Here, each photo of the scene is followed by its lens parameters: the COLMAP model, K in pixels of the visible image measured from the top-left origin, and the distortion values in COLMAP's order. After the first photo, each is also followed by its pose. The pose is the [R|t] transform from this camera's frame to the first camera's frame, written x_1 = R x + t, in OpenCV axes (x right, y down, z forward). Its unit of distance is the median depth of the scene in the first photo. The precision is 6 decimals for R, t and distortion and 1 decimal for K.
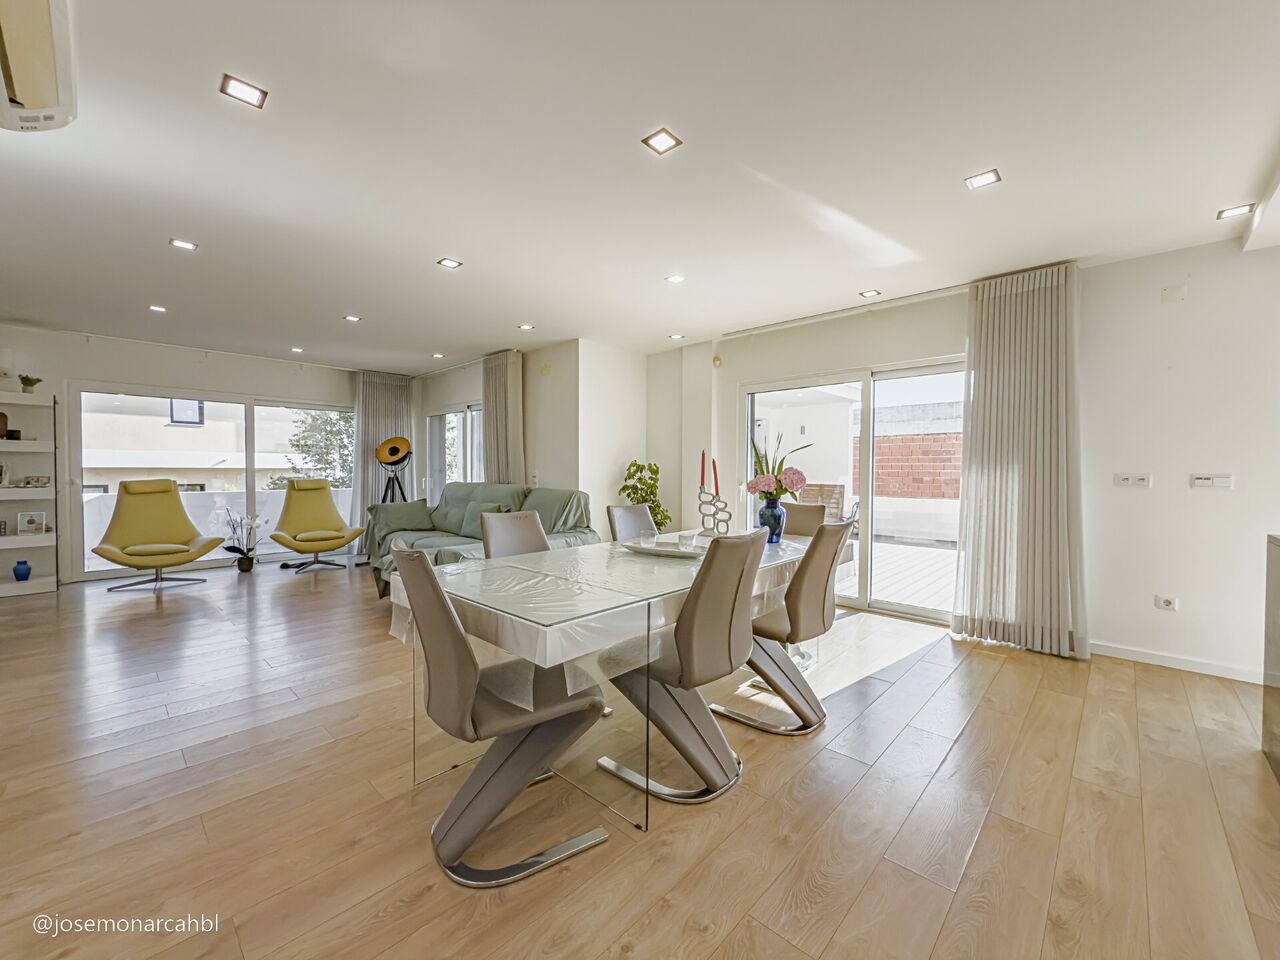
lens RADIAL K [[512.2, 0, 640.0], [0, 512.2, 480.0], [0, 0, 1]] dist [-0.000185, 0.000406]
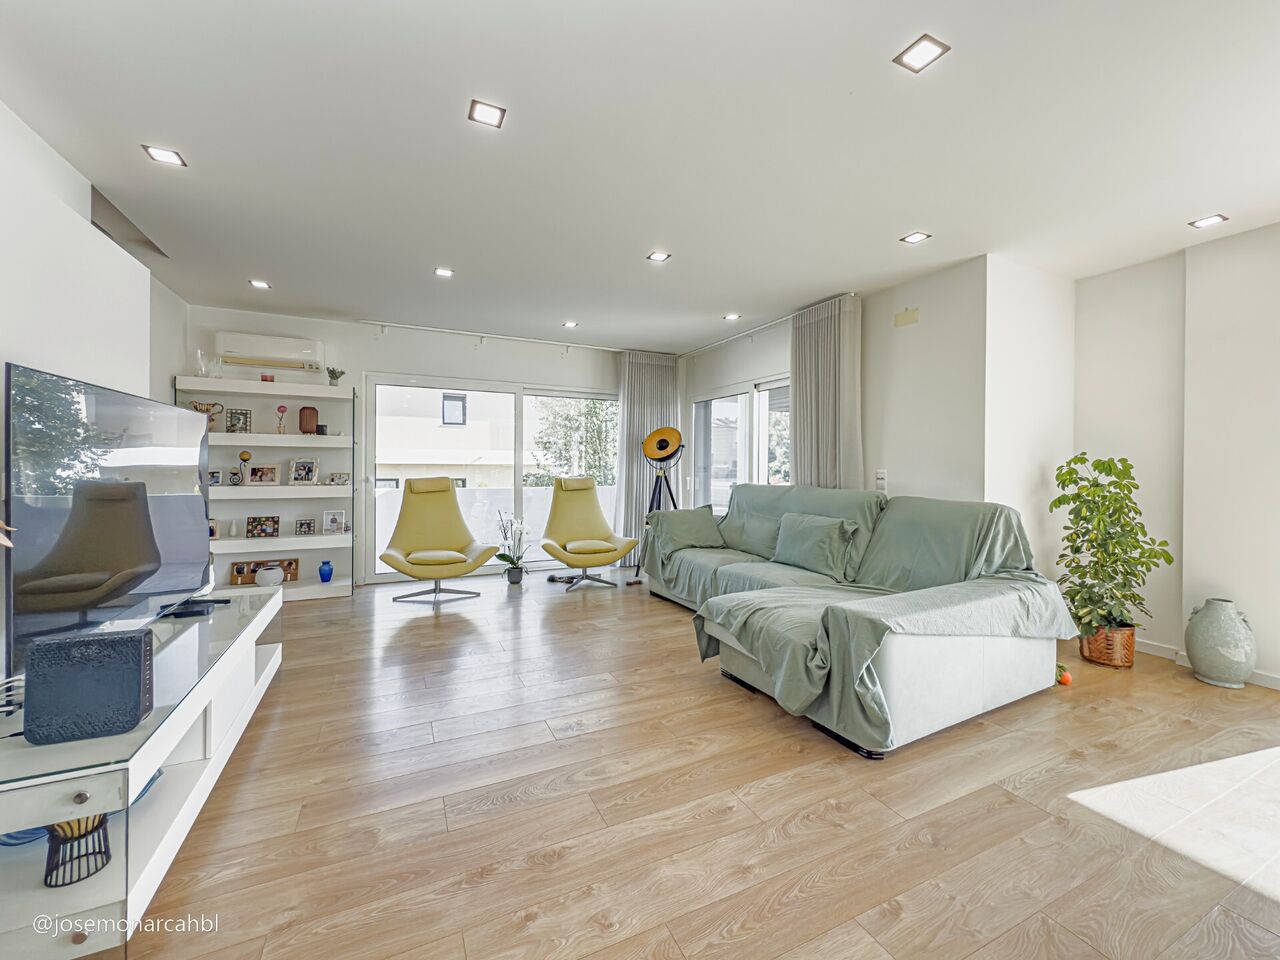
lens RADIAL K [[516.7, 0, 638.2], [0, 516.7, 468.6], [0, 0, 1]] dist [0.000589, -0.000014]
pose [[0.932204, 0.004997, -0.361898, -0.258347], [-0.010733, 0.999847, -0.013840, -0.006827], [0.361773, 0.016786, 0.932115, 0.254365]]
